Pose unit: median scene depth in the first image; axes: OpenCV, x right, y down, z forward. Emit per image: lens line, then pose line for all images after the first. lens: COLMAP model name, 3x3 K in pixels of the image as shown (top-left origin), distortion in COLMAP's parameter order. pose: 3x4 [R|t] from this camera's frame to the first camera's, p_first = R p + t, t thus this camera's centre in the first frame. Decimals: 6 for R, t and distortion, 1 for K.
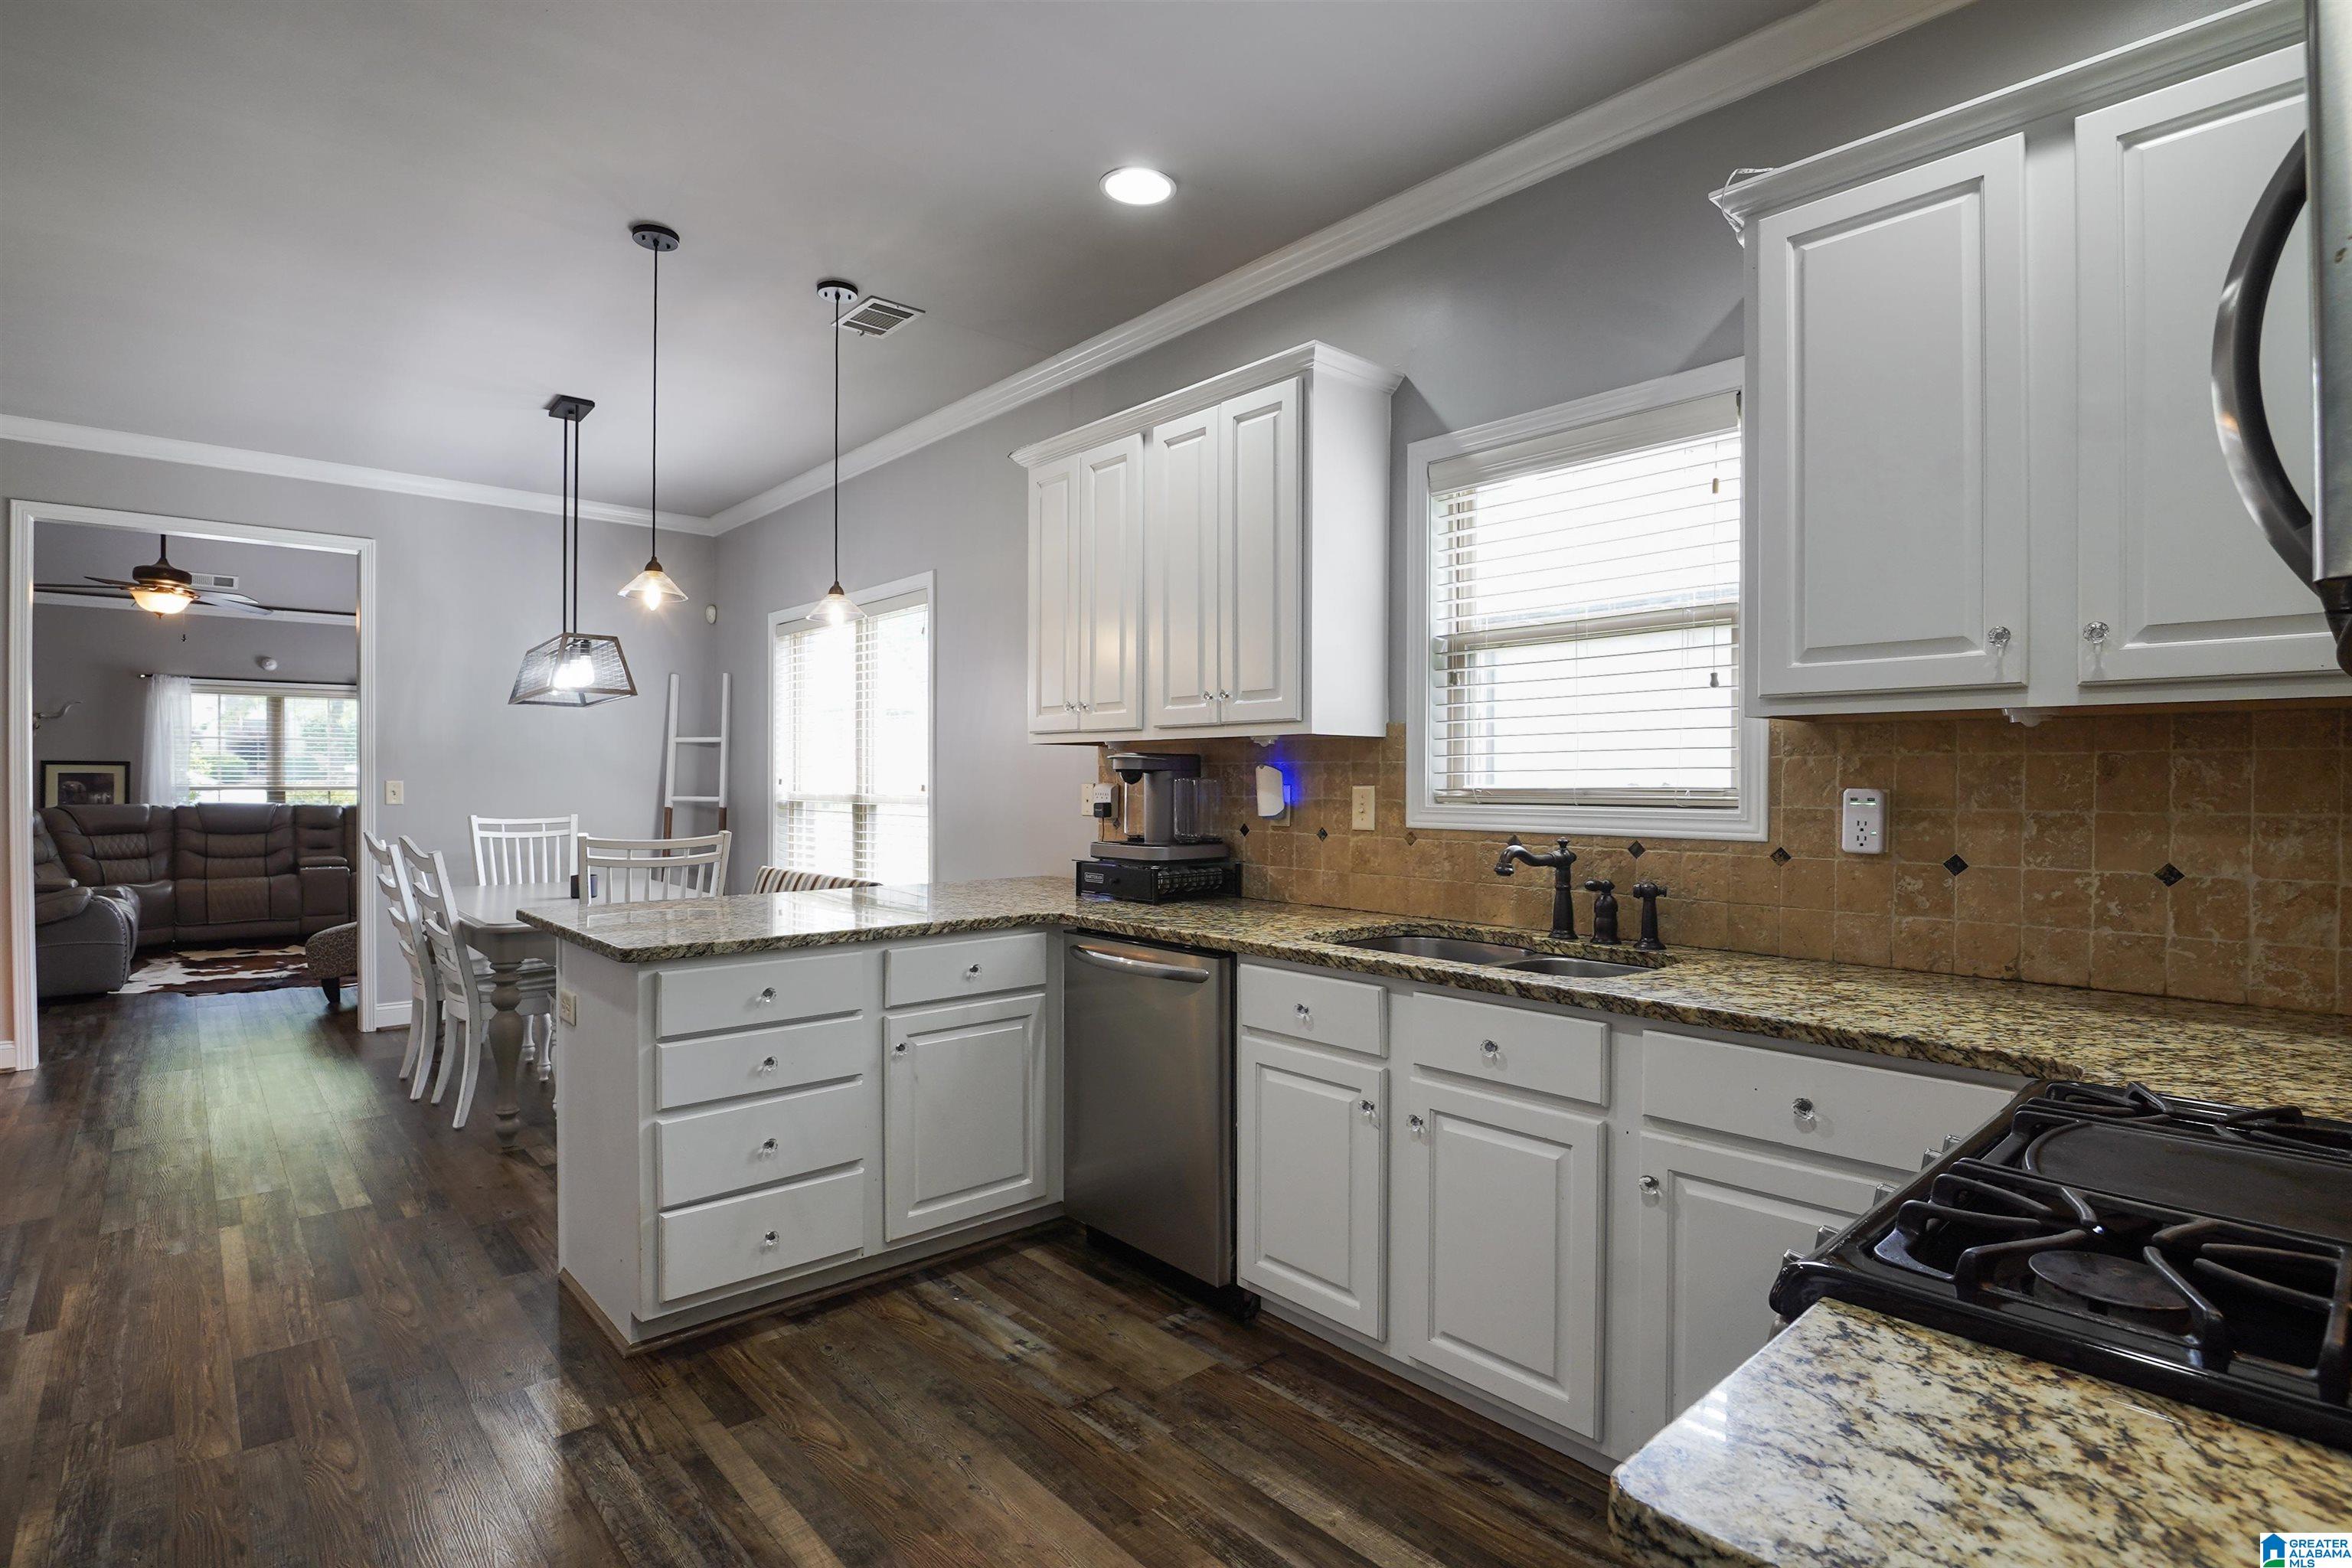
lens RADIAL K [[1150.0, 0, 1152.3], [0, 1150.0, 786.9], [0, 0, 1]] dist [-0.025796, -0.001756]
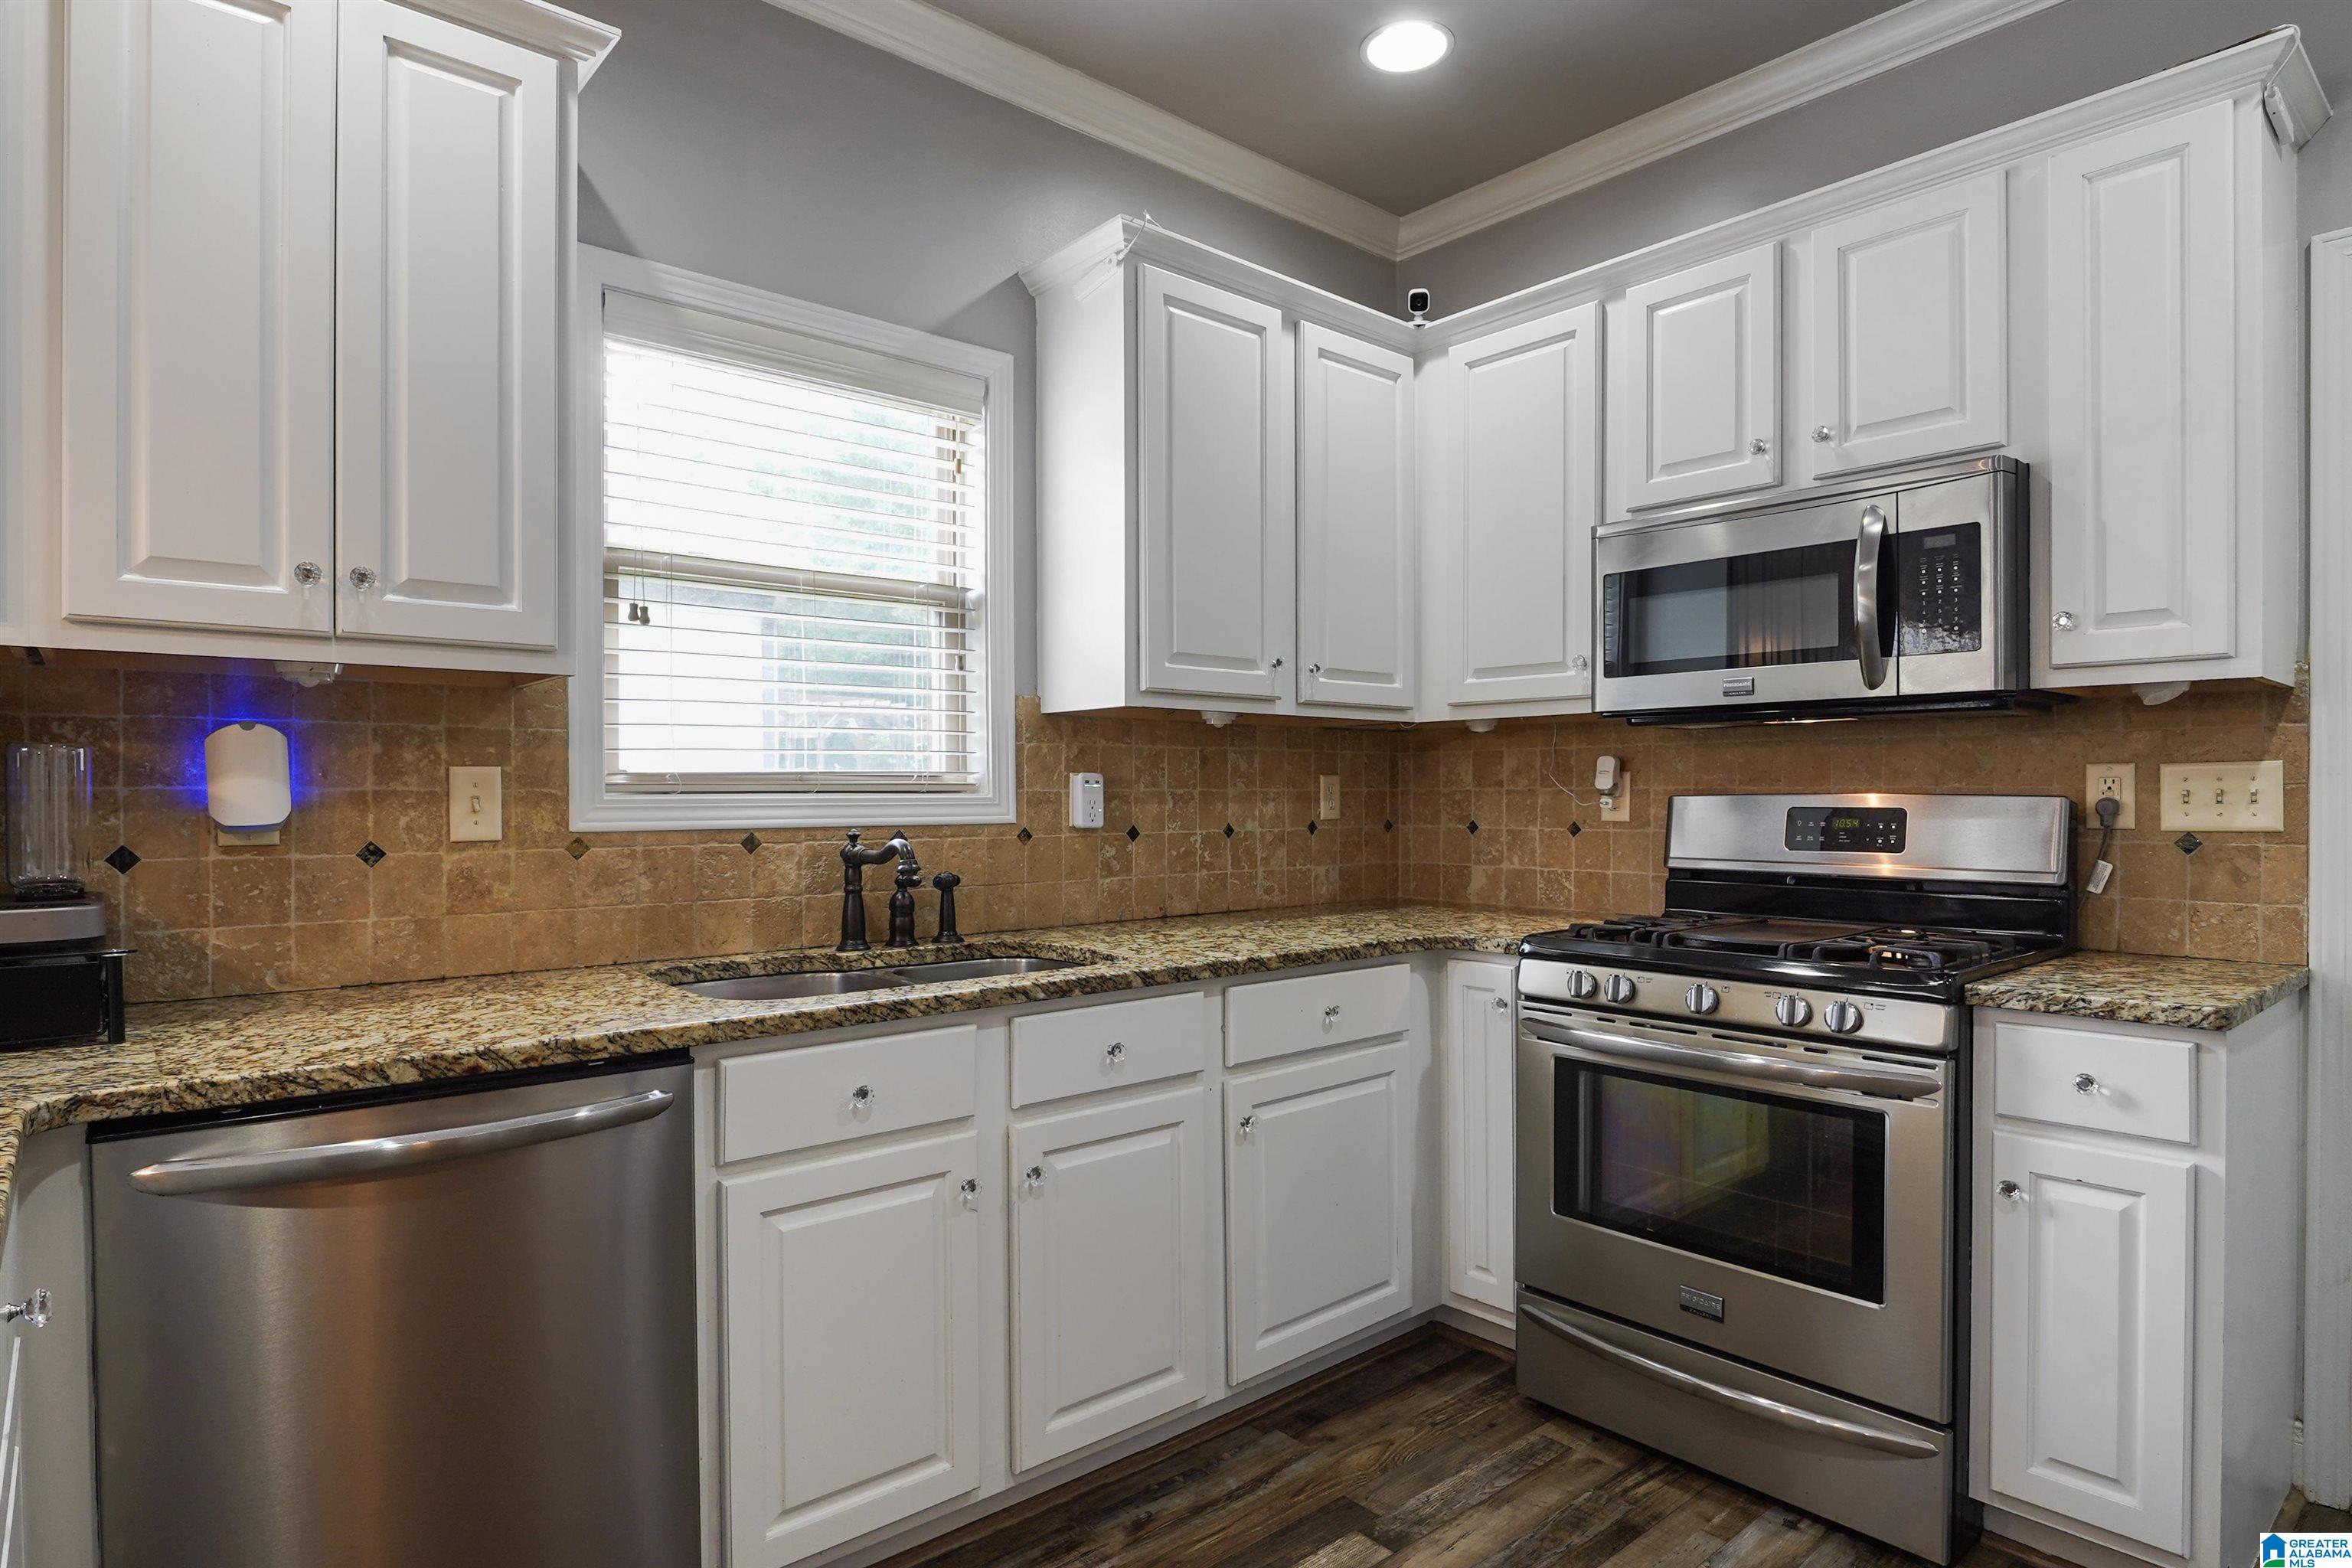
lens RADIAL K [[1285.1, 0, 1178.2], [0, 1285.1, 796.2], [0, 0, 1]] dist [-0.003468, -0.001280]
pose [[0.003082, -0.005558, 0.999980, -0.458240], [0.007180, 0.999959, 0.005536, 0.012518], [-0.999969, 0.007162, 0.003122, 0.598681]]
